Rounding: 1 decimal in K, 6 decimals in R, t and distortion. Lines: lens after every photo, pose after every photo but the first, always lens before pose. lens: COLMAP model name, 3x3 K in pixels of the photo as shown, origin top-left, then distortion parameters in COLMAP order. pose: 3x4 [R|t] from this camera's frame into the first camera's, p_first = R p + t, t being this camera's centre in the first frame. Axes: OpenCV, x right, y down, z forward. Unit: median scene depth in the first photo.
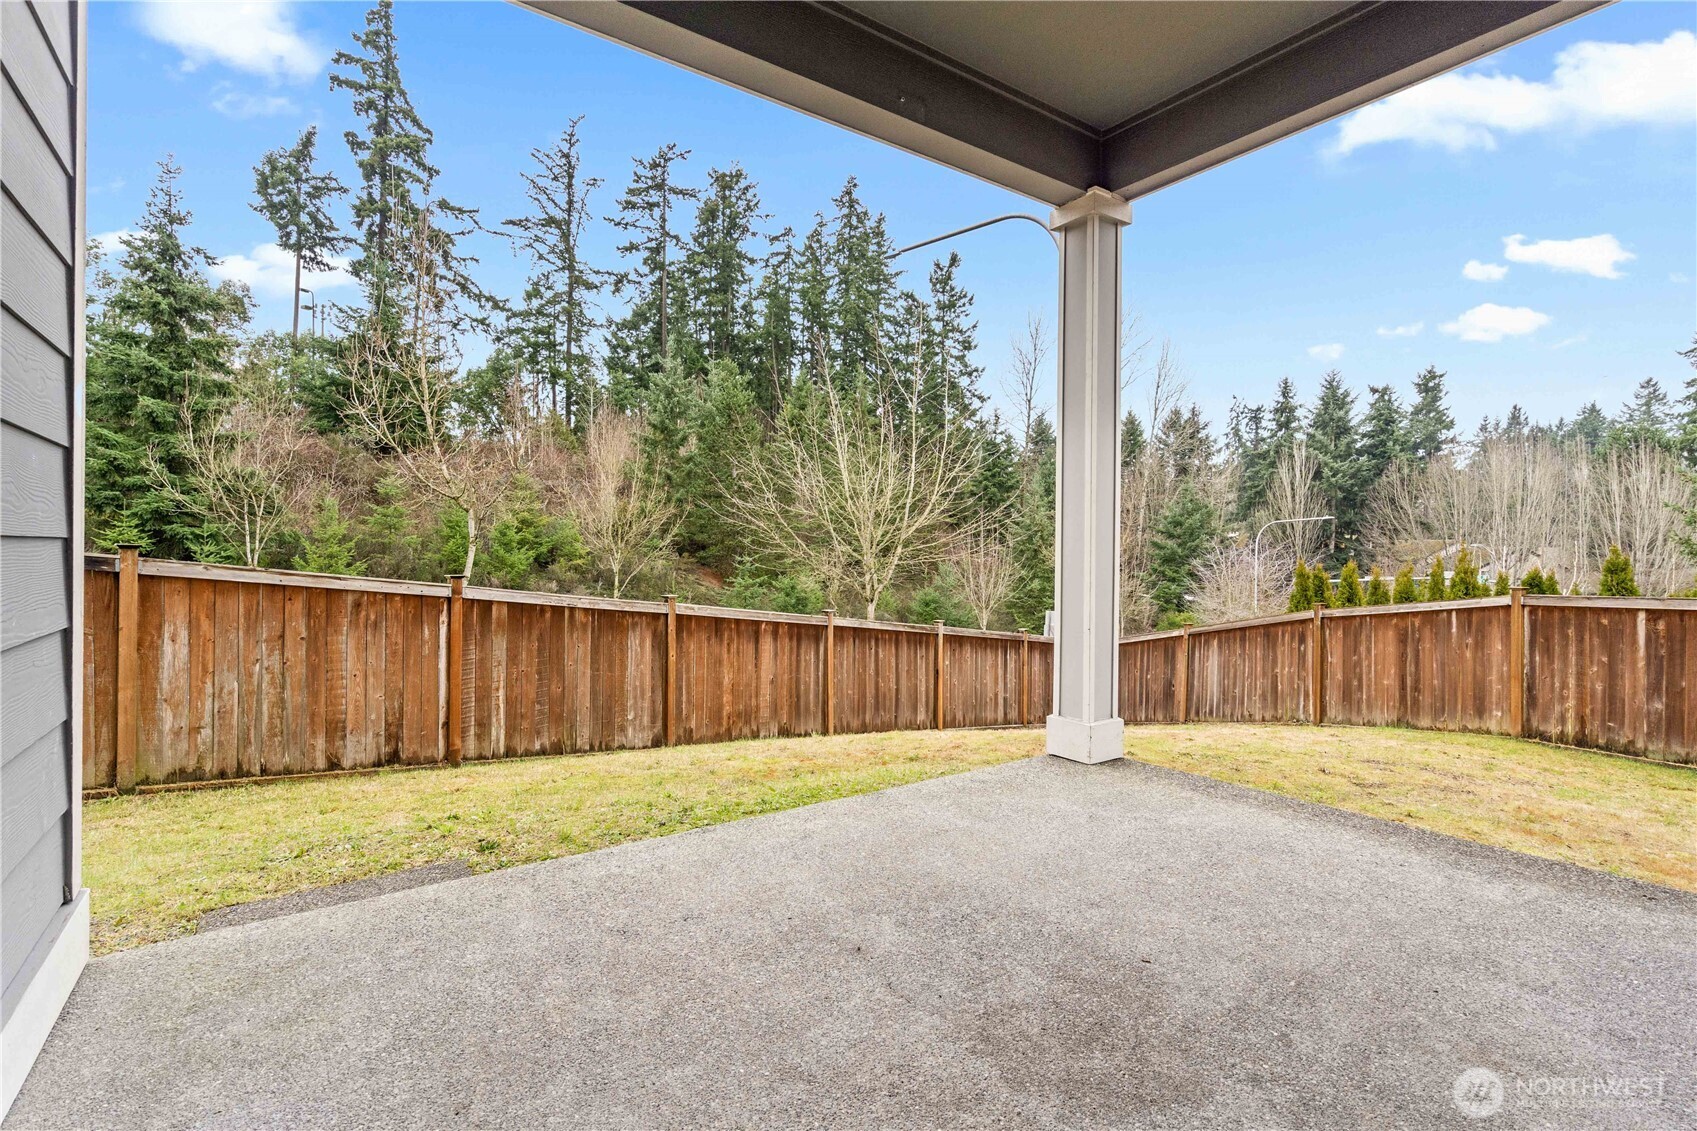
lens RADIAL K [[779.2, 0, 822.2], [0, 779.2, 556.0], [0, 0, 1]] dist [0.002397, -0.001011]
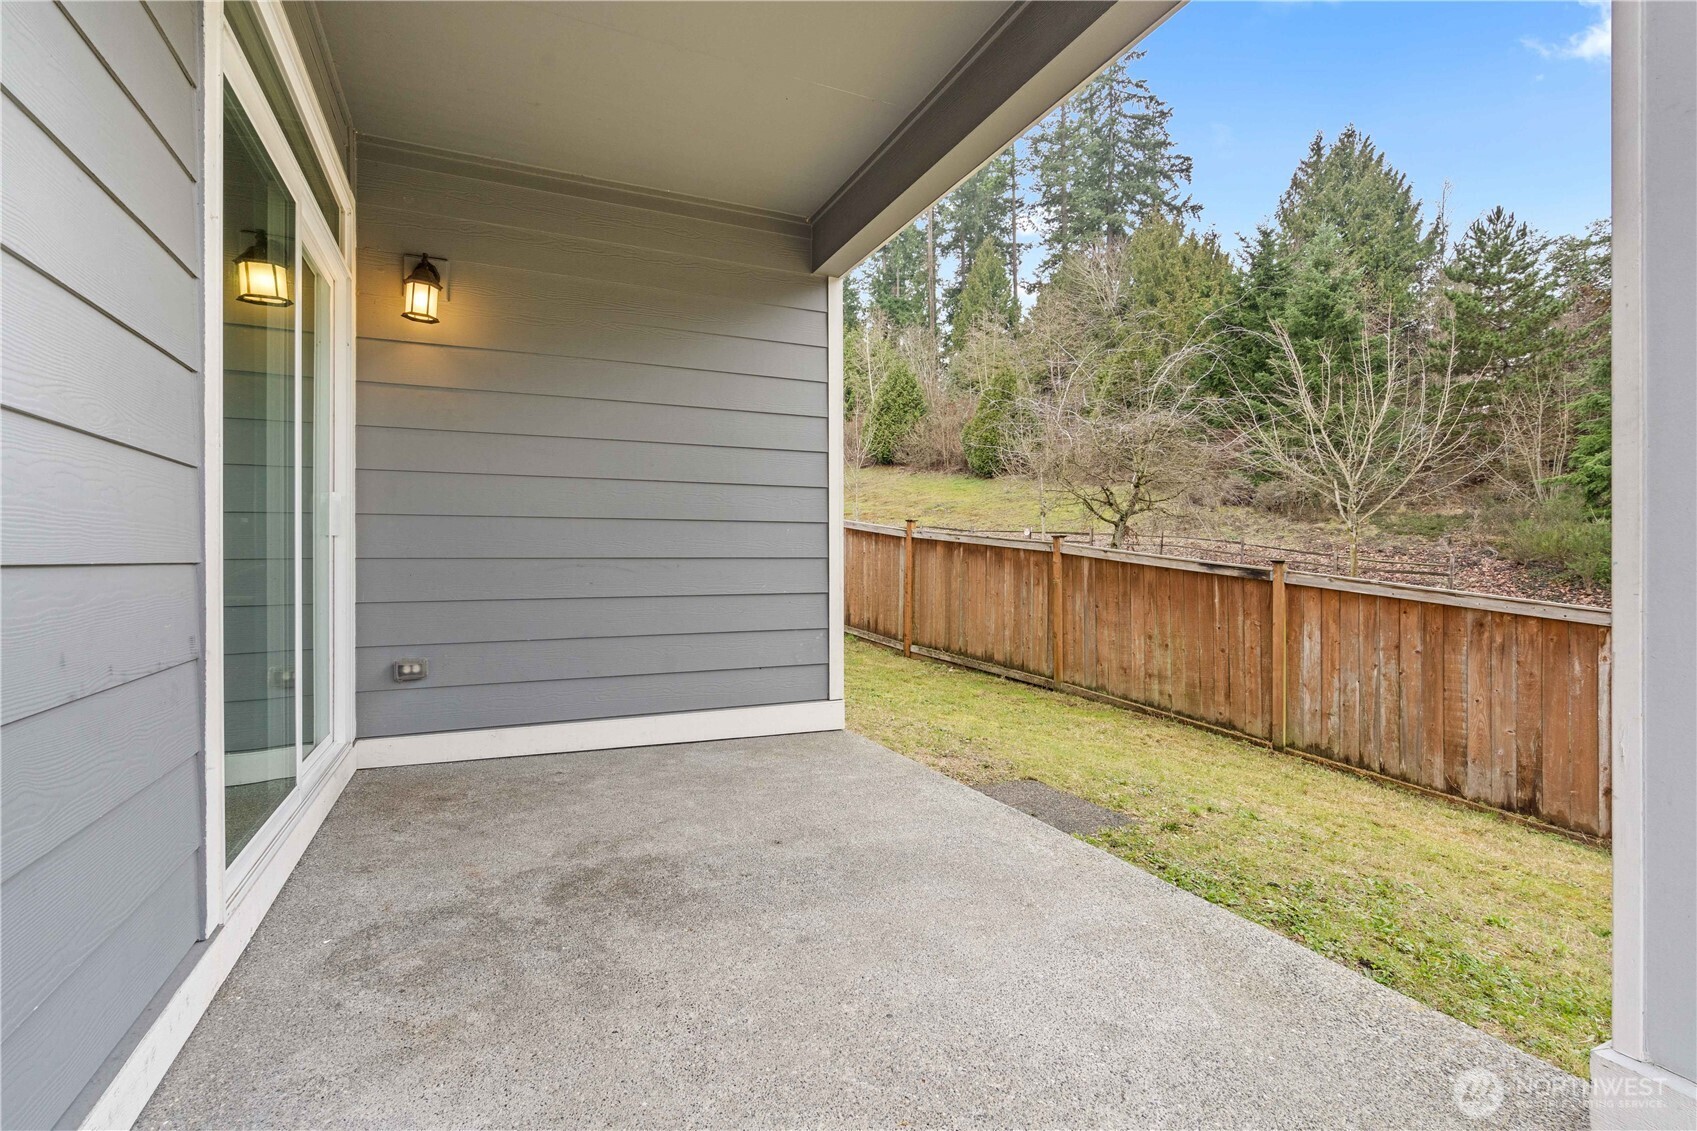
lens RADIAL K [[779.2, 0, 845.1], [0, 779.2, 560.2], [0, 0, 1]] dist [0.002397, -0.001011]
pose [[-0.168354, -0.005783, -0.985710, 0.484330], [-0.010874, 0.999933, -0.004009, -0.001648], [0.985667, 0.010044, -0.168405, 0.459156]]
